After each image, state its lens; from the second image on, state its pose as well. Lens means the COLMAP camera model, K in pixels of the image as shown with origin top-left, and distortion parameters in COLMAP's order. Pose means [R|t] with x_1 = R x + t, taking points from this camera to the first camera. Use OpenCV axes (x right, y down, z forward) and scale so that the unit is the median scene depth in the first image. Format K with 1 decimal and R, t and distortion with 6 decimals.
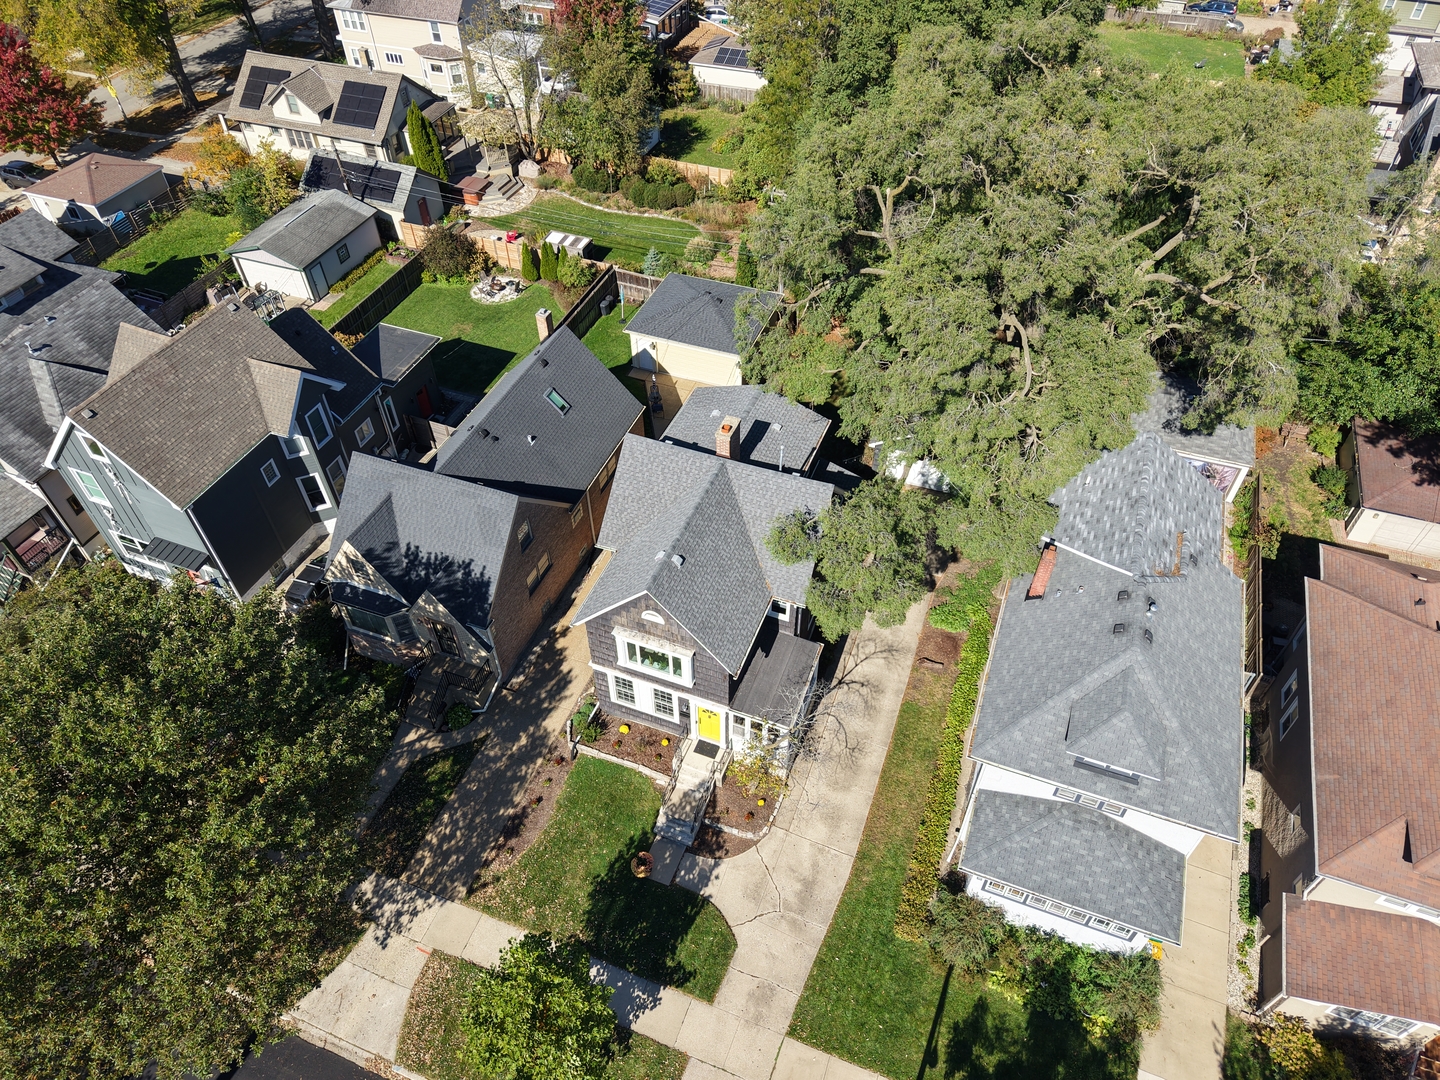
lens RADIAL K [[963.7, 0, 720.0], [0, 963.7, 540.0], [0, 0, 1]] dist [0.031626, -0.042109]
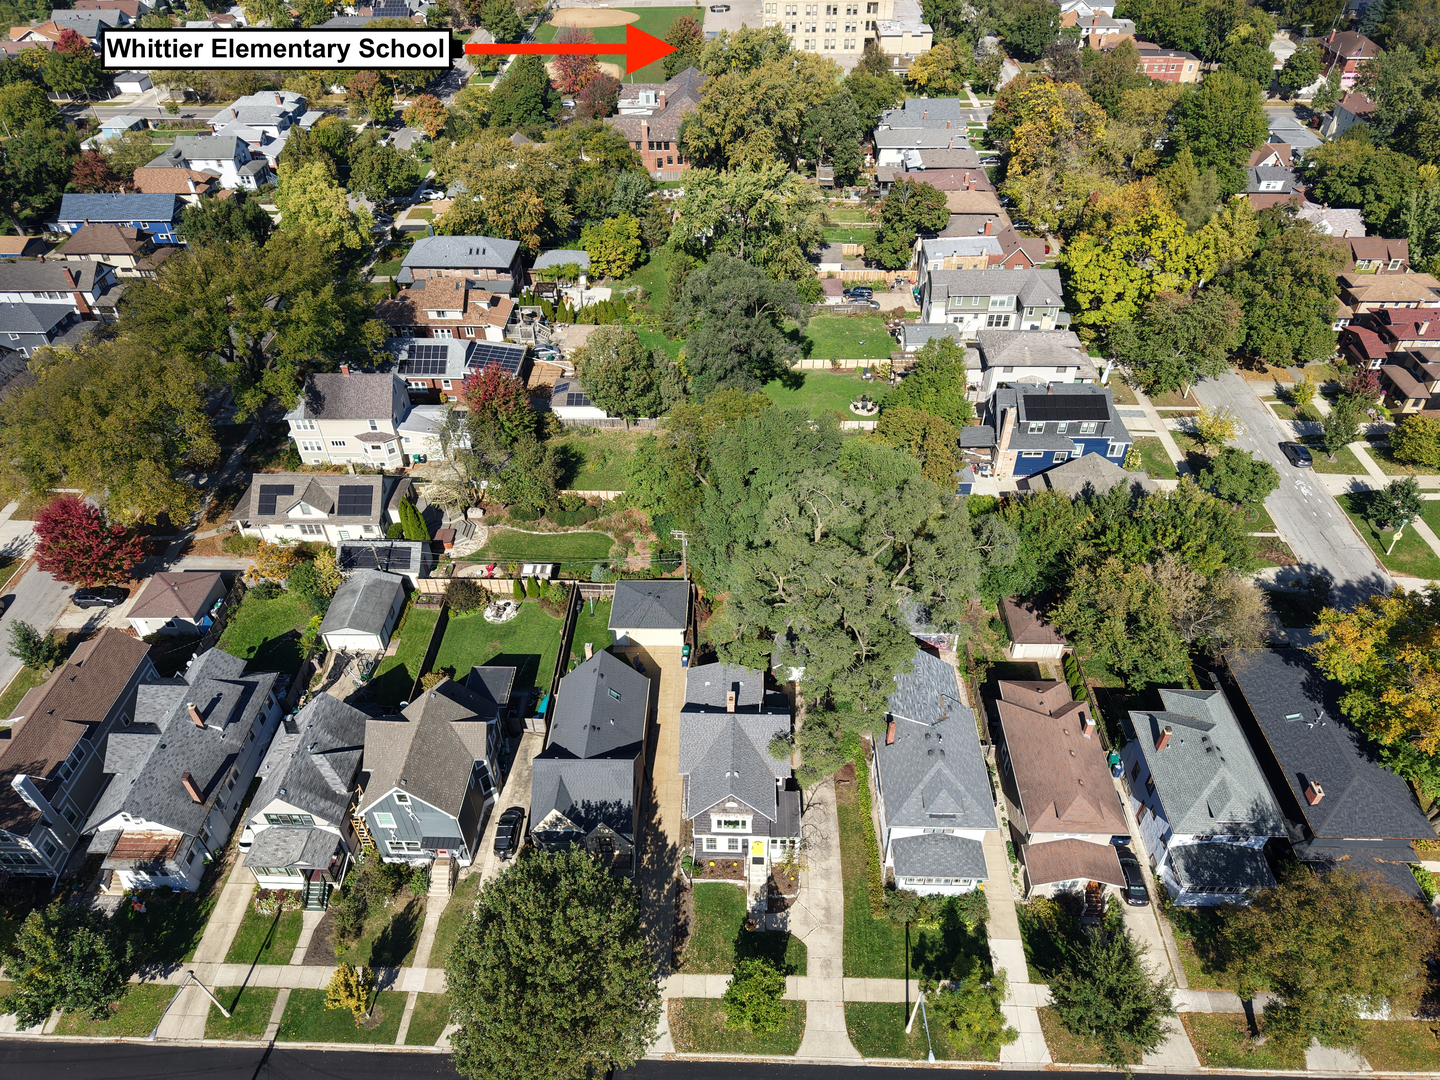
lens RADIAL K [[962.6, 0, 718.7], [0, 962.6, 534.7], [0, 0, 1]] dist [0.000844, -0.005127]
pose [[0.942745, -0.217465, 0.252864, -0.436905], [0.242570, 0.967431, -0.072368, -0.302207], [-0.228891, 0.129562, 0.964792, -0.958077]]
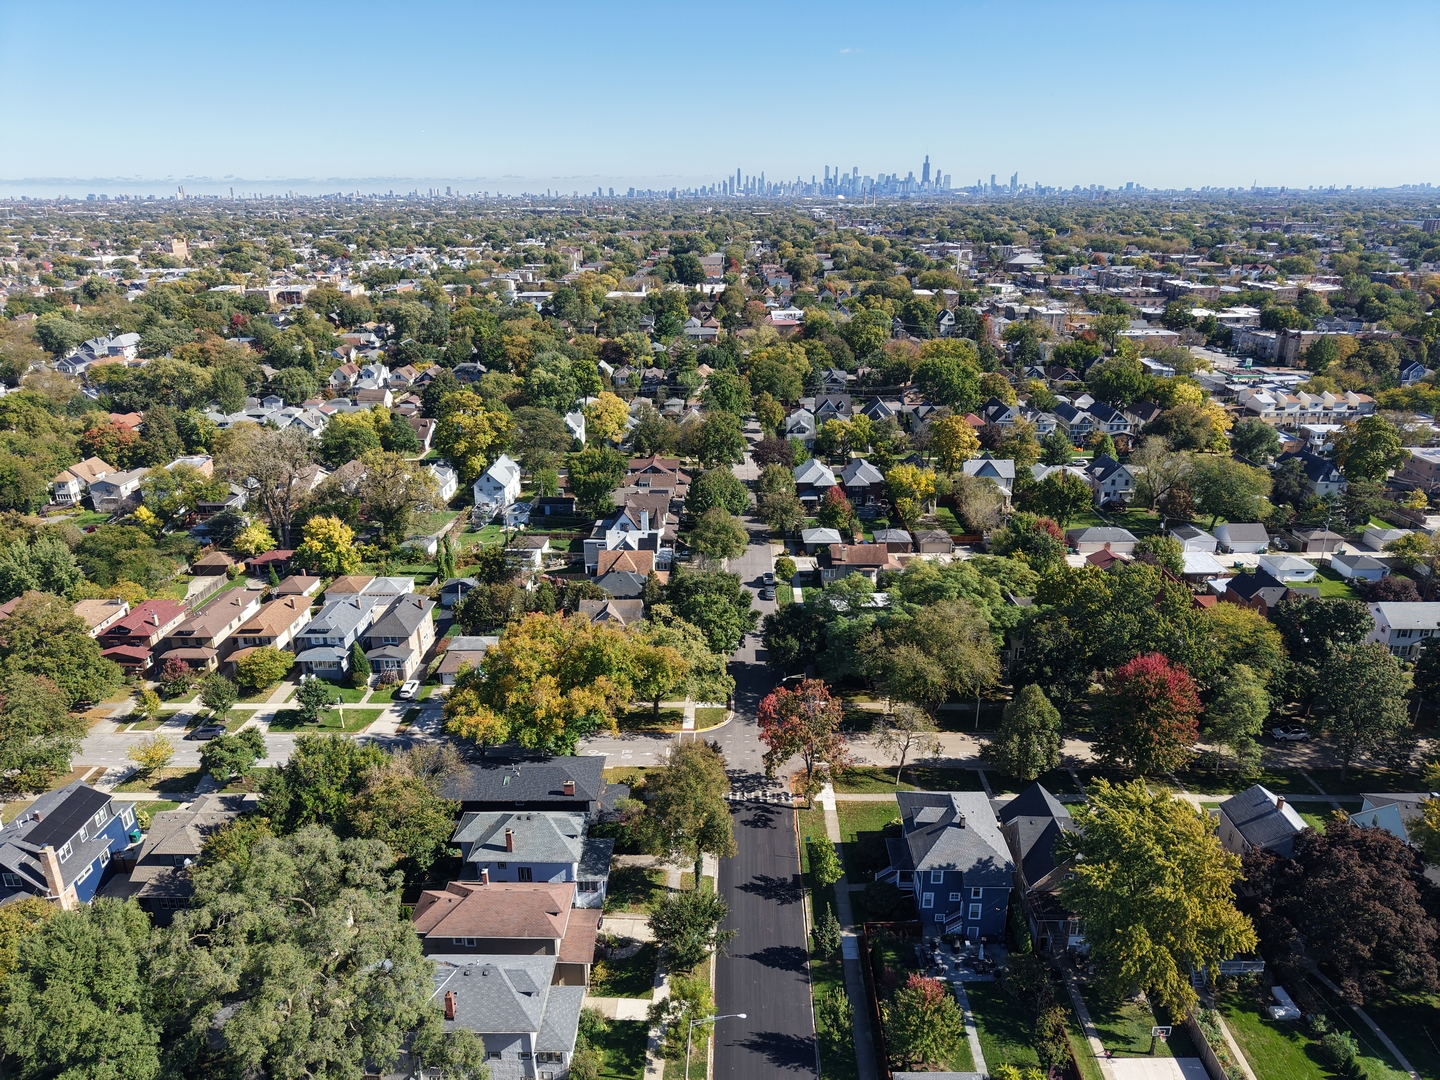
lens RADIAL K [[962.6, 0, 718.7], [0, 962.6, 534.7], [0, 0, 1]] dist [0.000844, -0.005127]
pose [[-0.355262, -0.298337, 0.885881, -1.395932], [0.674387, 0.574452, 0.463904, -1.095056], [-0.647295, 0.762234, -0.002886, -0.213620]]
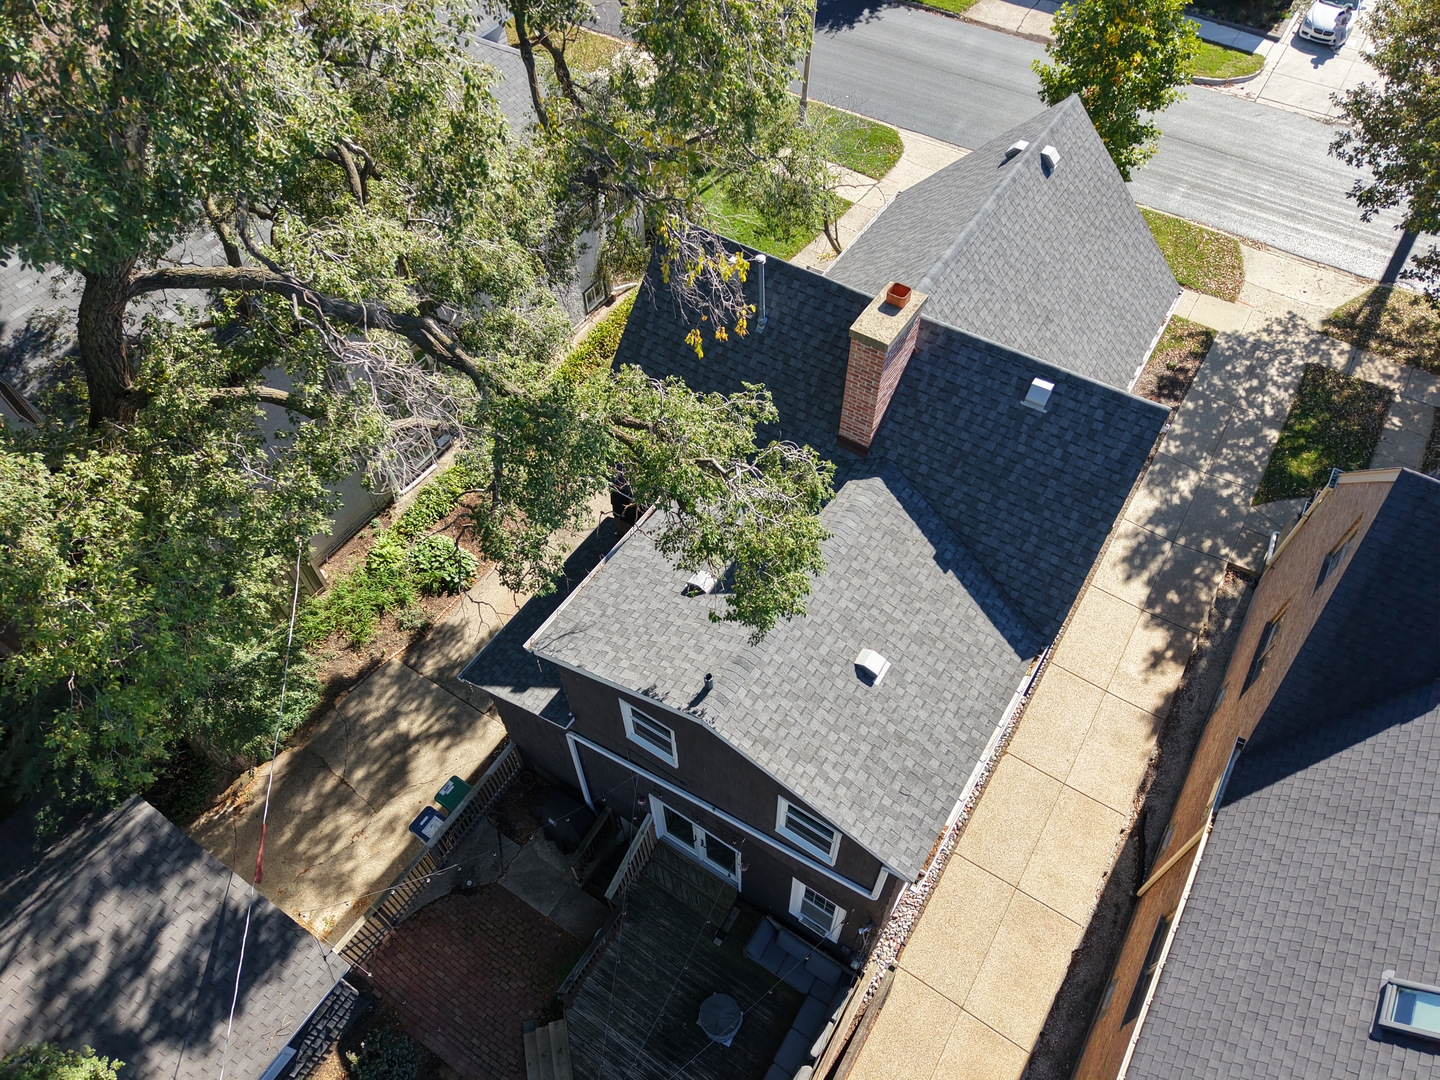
lens RADIAL K [[941.4, 0, 720.0], [0, 941.4, 540.0], [0, 0, 1]] dist [0.084197, -0.072234]
pose [[-0.978666, -0.160718, 0.127997, 0.013264], [0.152550, -0.151090, 0.976678, -0.482604], [-0.137630, 0.975367, 0.172384, 0.995007]]
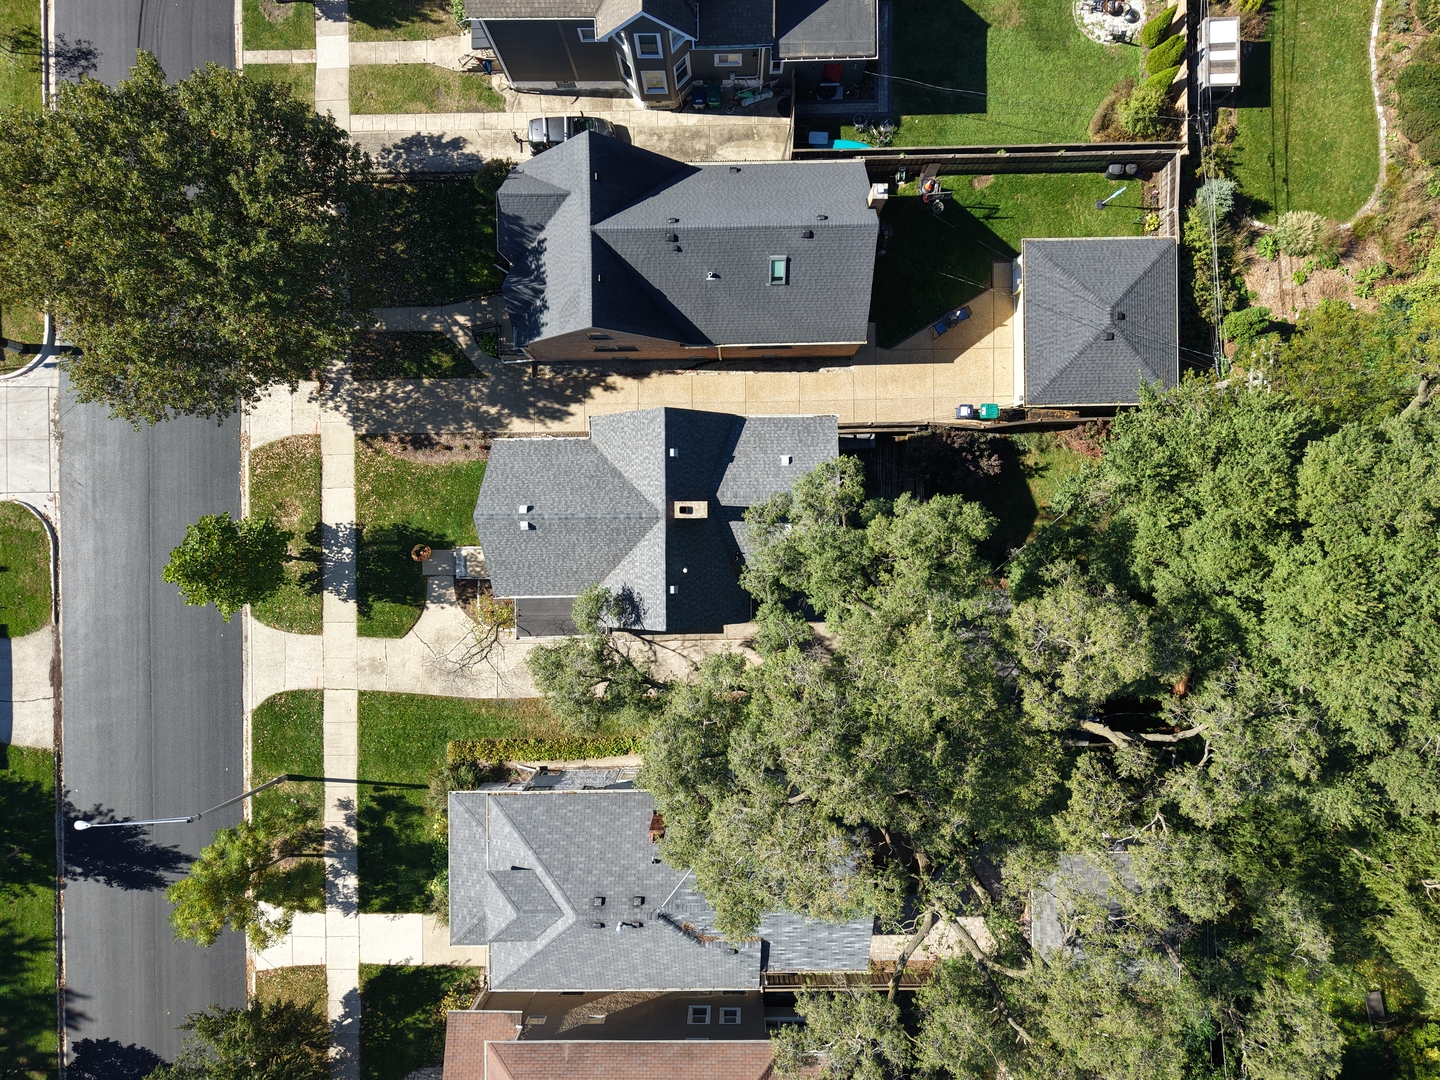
lens RADIAL K [[931.2, 0, 723.3], [0, 931.2, 554.9], [0, 0, 1]] dist [0.043138, -0.041000]
pose [[0.372371, 0.927882, 0.019361, 0.044351], [-0.662762, 0.251256, 0.705419, -0.760650], [0.649681, -0.275510, 0.708526, 0.334068]]
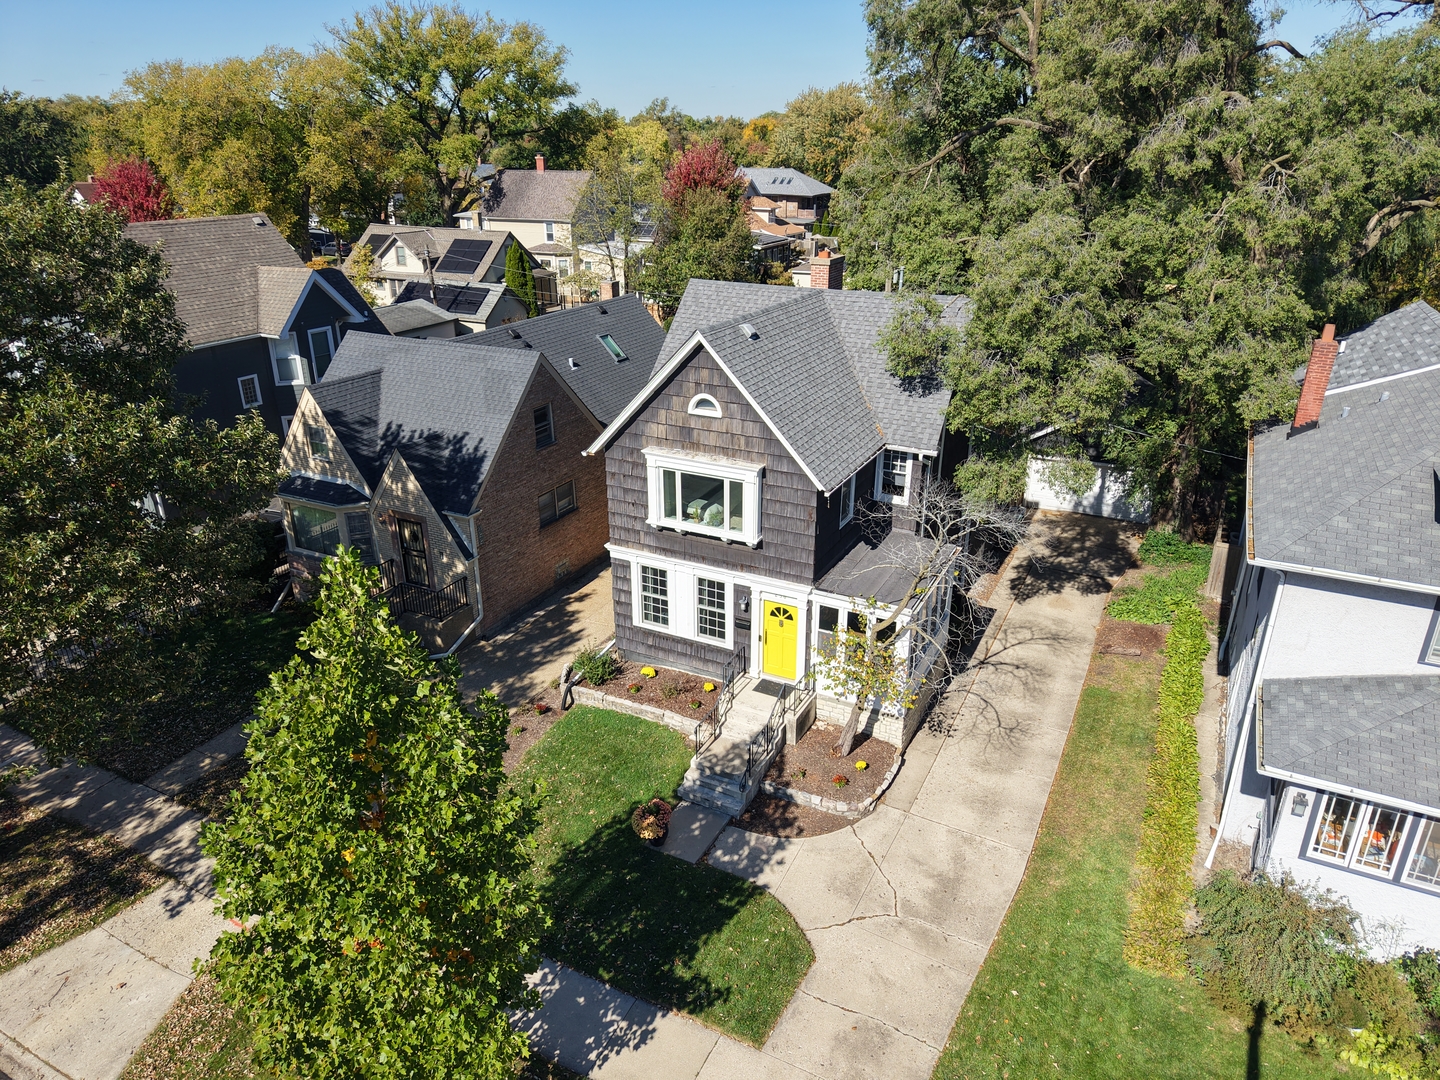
lens RADIAL K [[963.7, 0, 720.0], [0, 963.7, 540.0], [0, 0, 1]] dist [0.031626, -0.042109]
pose [[0.994632, 0.045506, -0.092935, 0.004905], [-0.078517, 0.916872, -0.391382, 0.368670], [0.067399, 0.396578, 0.915523, 0.380212]]
